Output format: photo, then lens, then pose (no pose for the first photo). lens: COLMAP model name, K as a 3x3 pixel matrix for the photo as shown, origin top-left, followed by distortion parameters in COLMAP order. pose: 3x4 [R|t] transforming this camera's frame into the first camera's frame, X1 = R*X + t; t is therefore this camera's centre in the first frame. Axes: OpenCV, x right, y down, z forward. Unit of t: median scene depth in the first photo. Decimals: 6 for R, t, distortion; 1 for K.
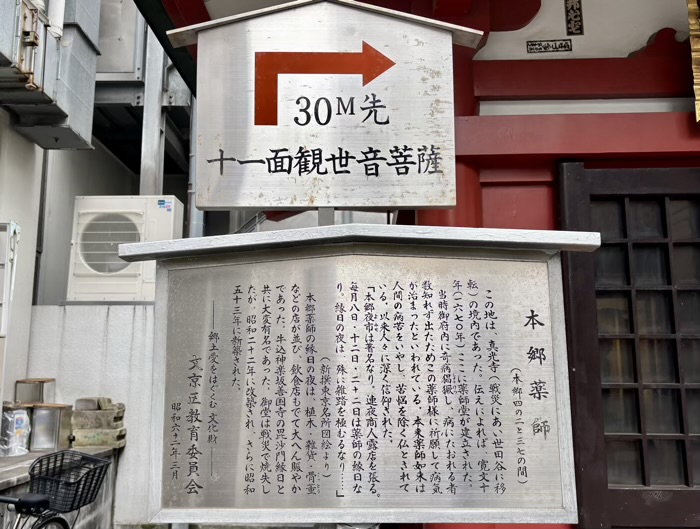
lens RADIAL K [[611.2, 0, 314.7], [0, 611.2, 277.6], [0, 0, 1]] dist [0.147155, -0.198497]
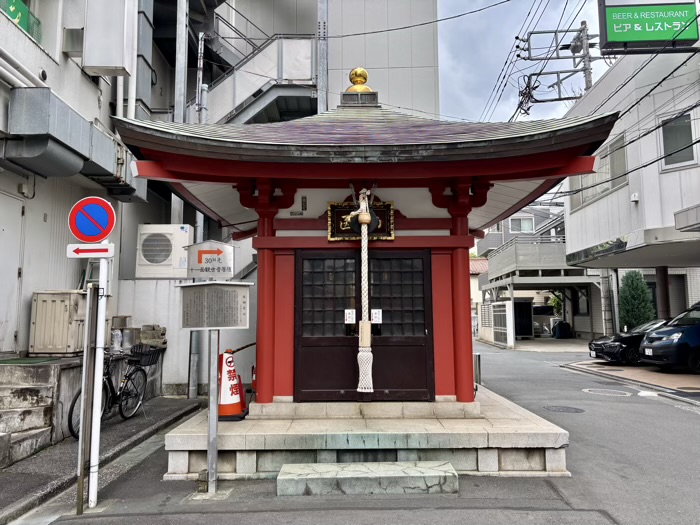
lens RADIAL K [[530.0, 0, 360.8], [0, 530.0, 257.4], [0, 0, 1]] dist [0.074278, -0.099426]
pose [[0.997257, -0.006090, 0.073764, 0.442121], [0.002963, 0.999096, 0.042418, -0.216008], [-0.073956, -0.042083, 0.996373, -1.699555]]
